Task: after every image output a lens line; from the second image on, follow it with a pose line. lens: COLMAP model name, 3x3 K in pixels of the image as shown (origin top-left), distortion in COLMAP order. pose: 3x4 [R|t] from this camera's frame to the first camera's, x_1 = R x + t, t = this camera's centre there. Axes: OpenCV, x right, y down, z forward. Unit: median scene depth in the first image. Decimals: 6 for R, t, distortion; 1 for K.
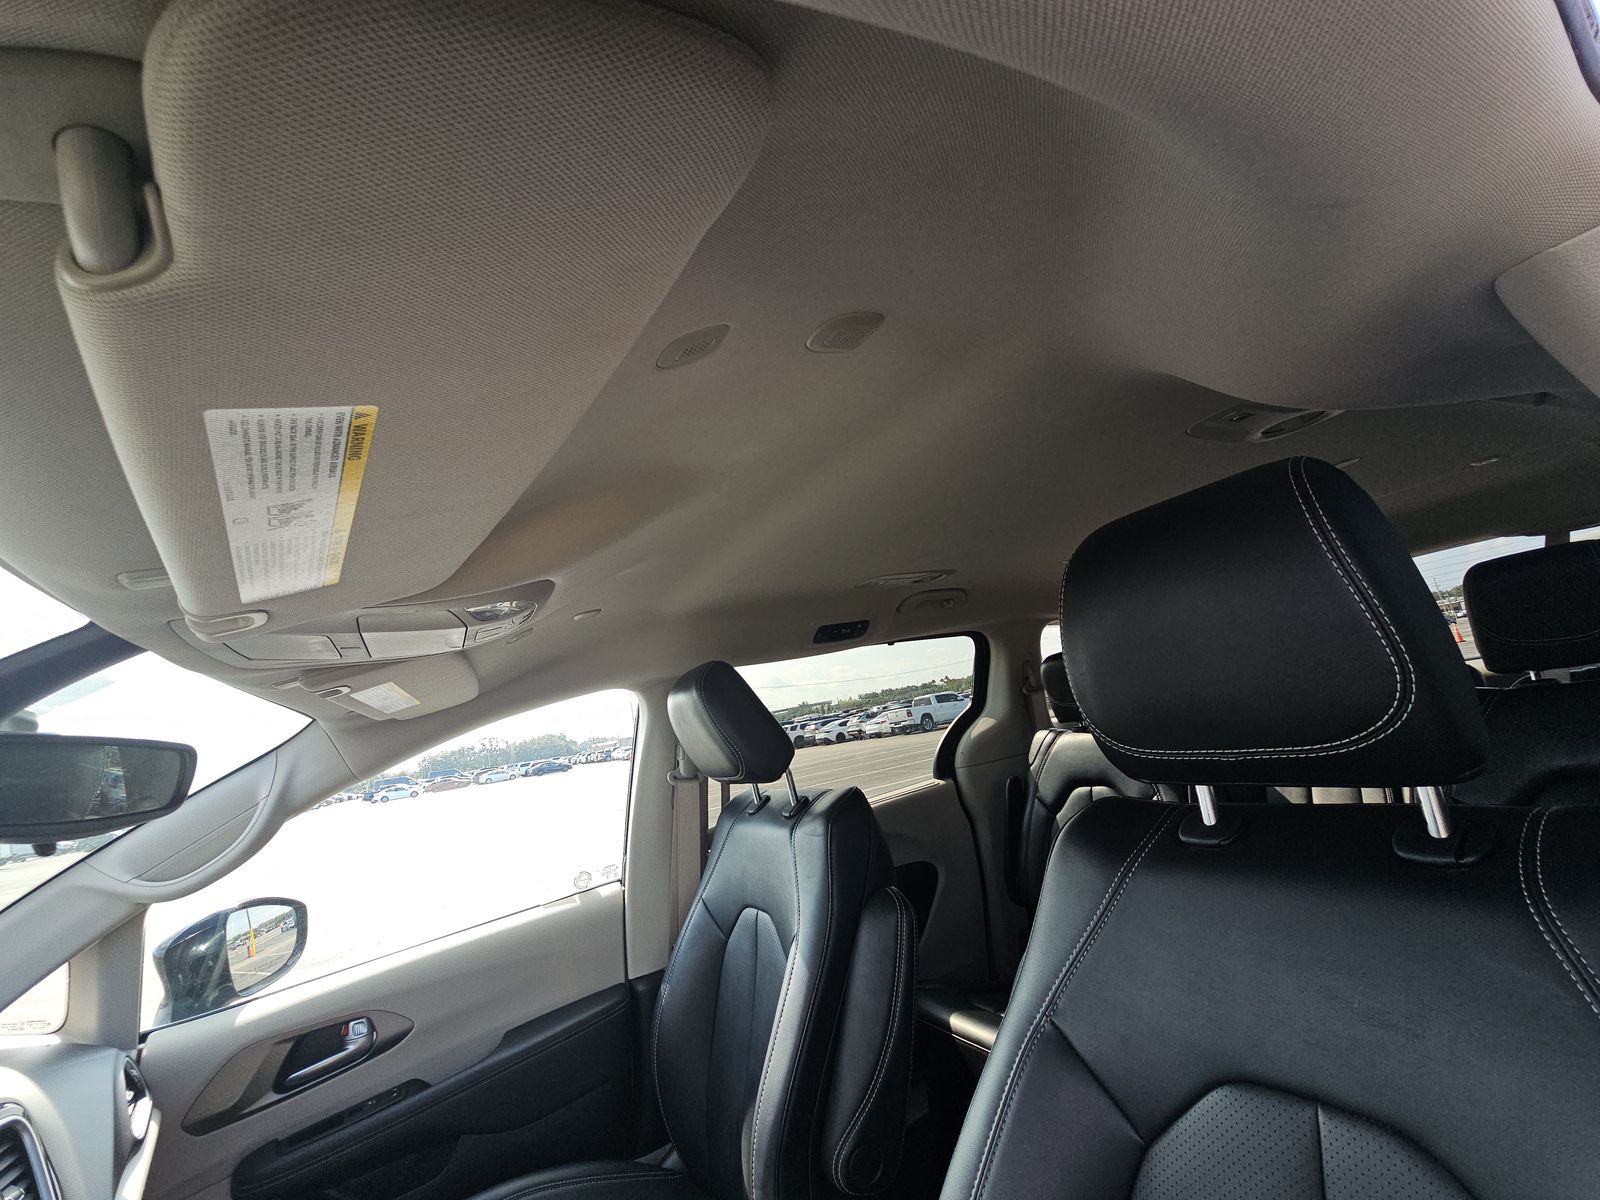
lens RADIAL K [[642.0, 0, 776.5], [0, 642.0, 598.4], [0, 0, 1]] dist [0.020820, -0.015493]
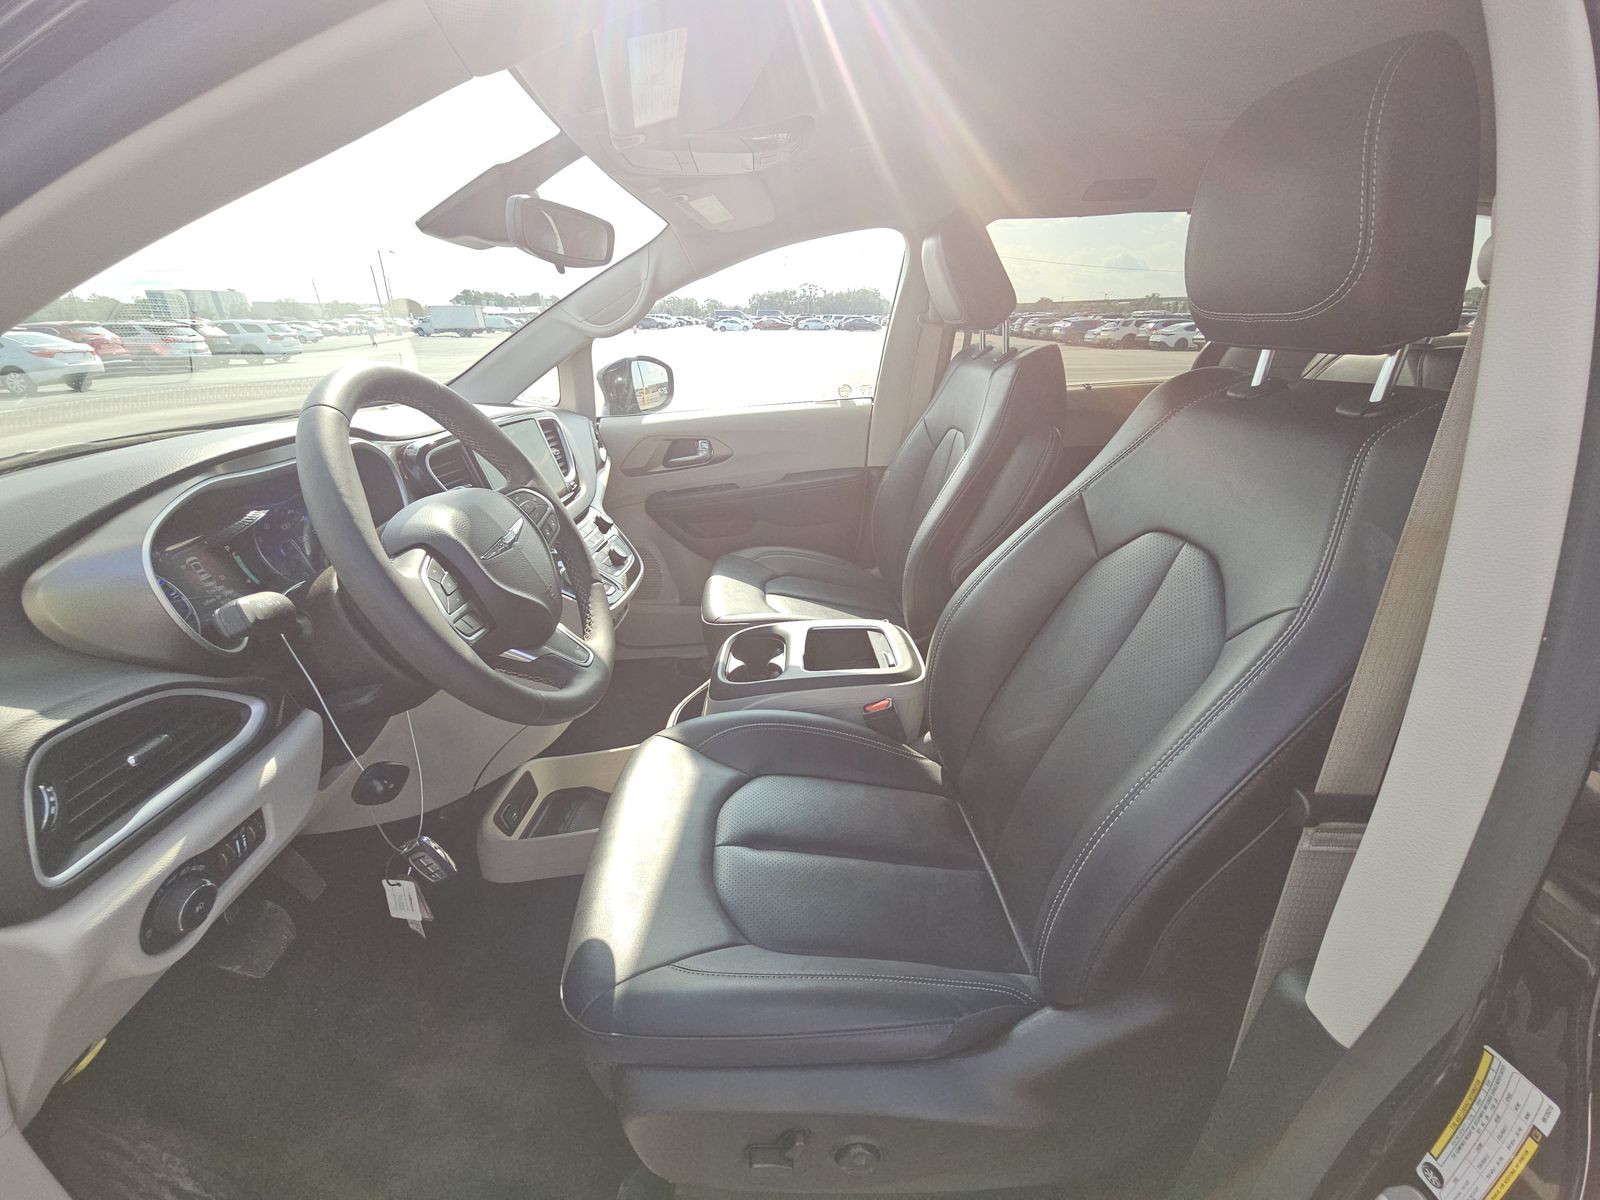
lens RADIAL K [[630.0, 0, 795.6], [0, 630.0, 592.4], [0, 0, 1]] dist [-0.001089, 0.004826]
pose [[0.898986, 0.303523, -0.315748, 0.187658], [-0.055163, 0.793652, 0.605866, -0.018454], [0.434489, -0.527248, 0.730226, -0.273607]]
